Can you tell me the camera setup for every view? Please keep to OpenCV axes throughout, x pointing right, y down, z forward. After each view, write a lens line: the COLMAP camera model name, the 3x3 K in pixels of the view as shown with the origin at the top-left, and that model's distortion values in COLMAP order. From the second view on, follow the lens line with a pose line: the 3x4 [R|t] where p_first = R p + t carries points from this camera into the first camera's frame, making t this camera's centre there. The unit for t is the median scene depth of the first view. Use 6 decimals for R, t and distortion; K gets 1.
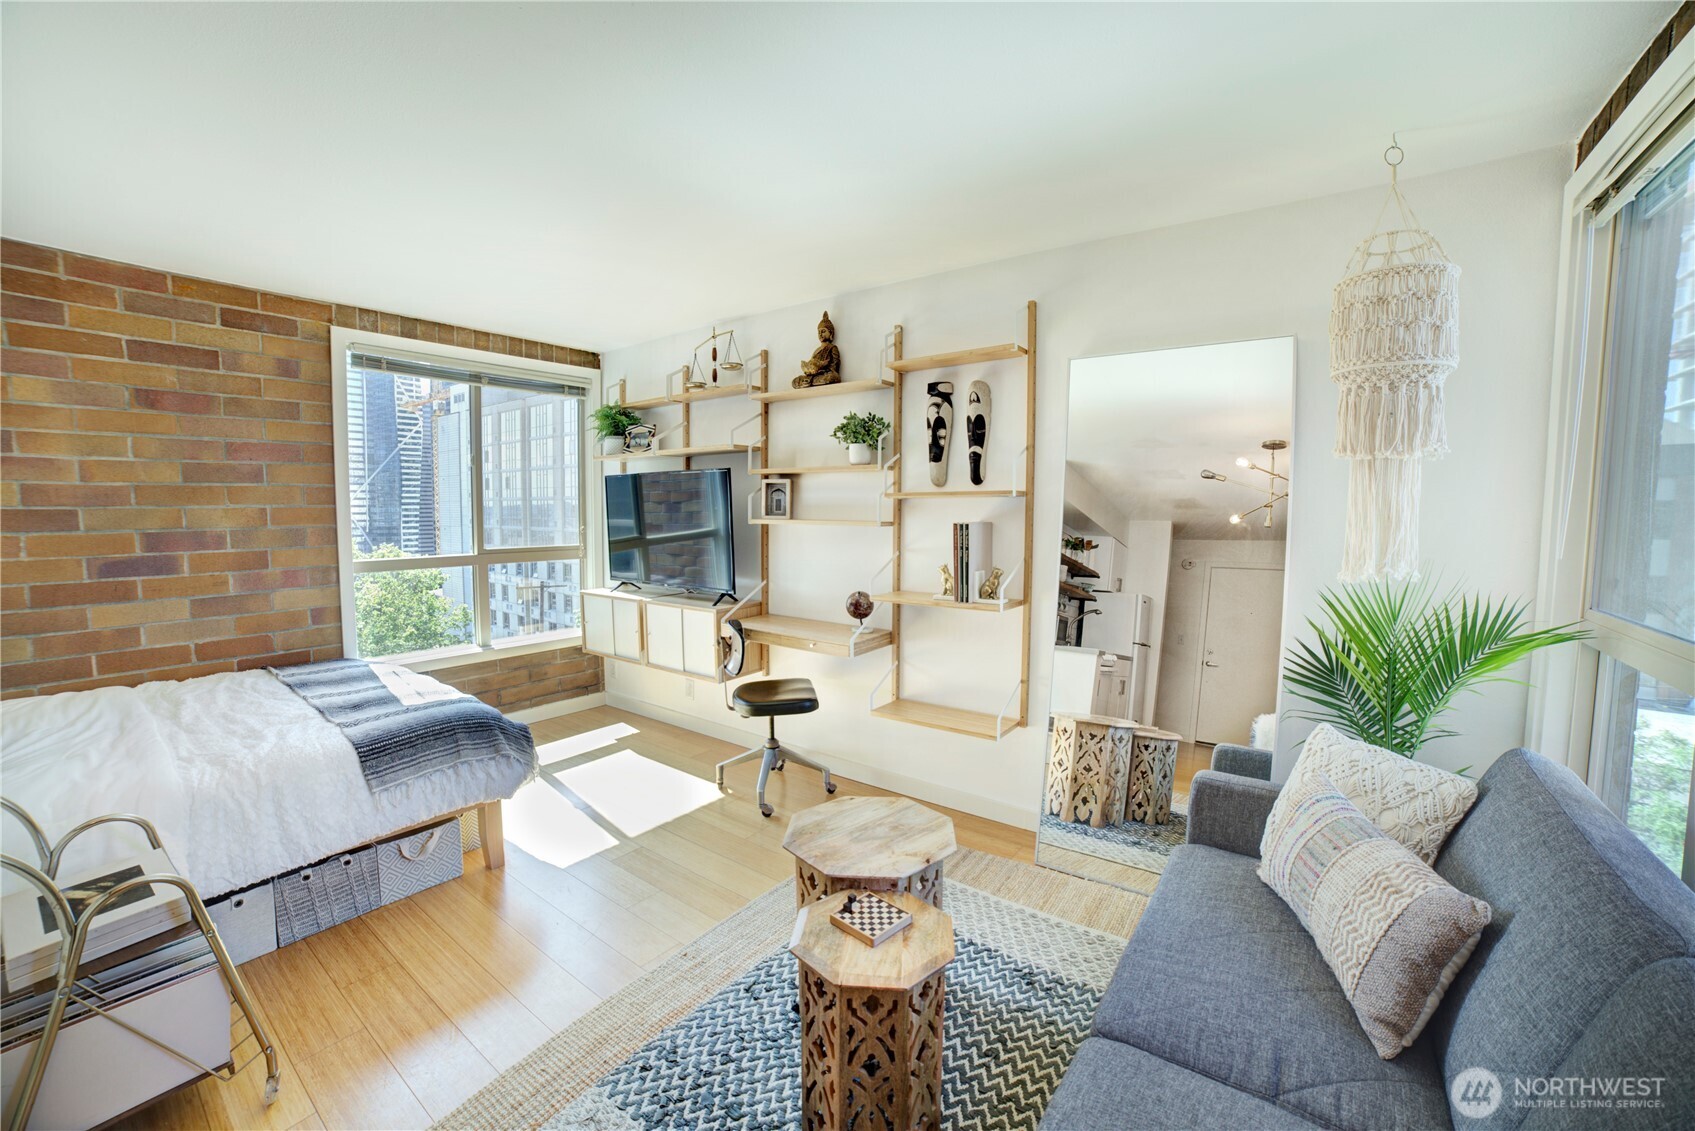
lens RADIAL K [[691.5, 0, 838.9], [0, 691.5, 561.2], [0, 0, 1]] dist [-0.044015, 0.014843]
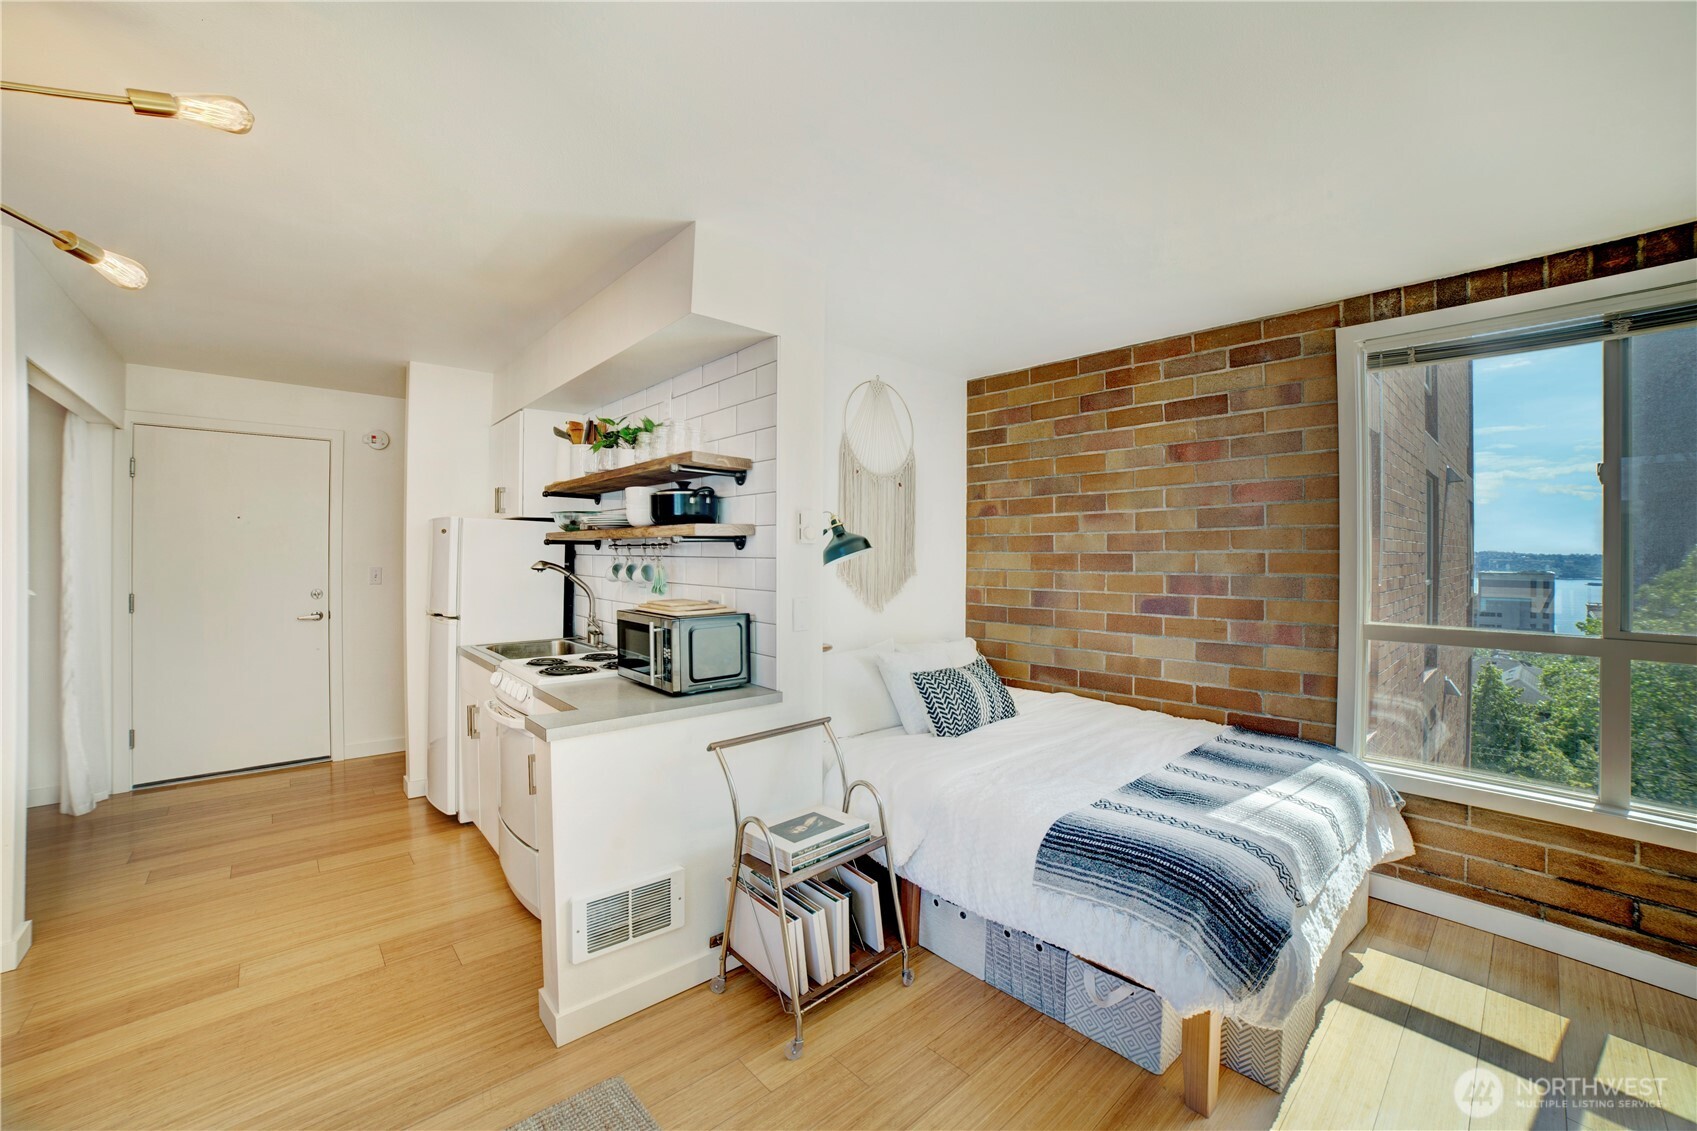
lens RADIAL K [[692.3, 0, 836.1], [0, 692.3, 541.2], [0, 0, 1]] dist [-0.044015, 0.014843]
pose [[-0.142247, -0.016107, -0.989700, 0.147735], [-0.081495, 0.996664, -0.004507, -0.047321], [0.986471, 0.080014, -0.143085, 0.604813]]
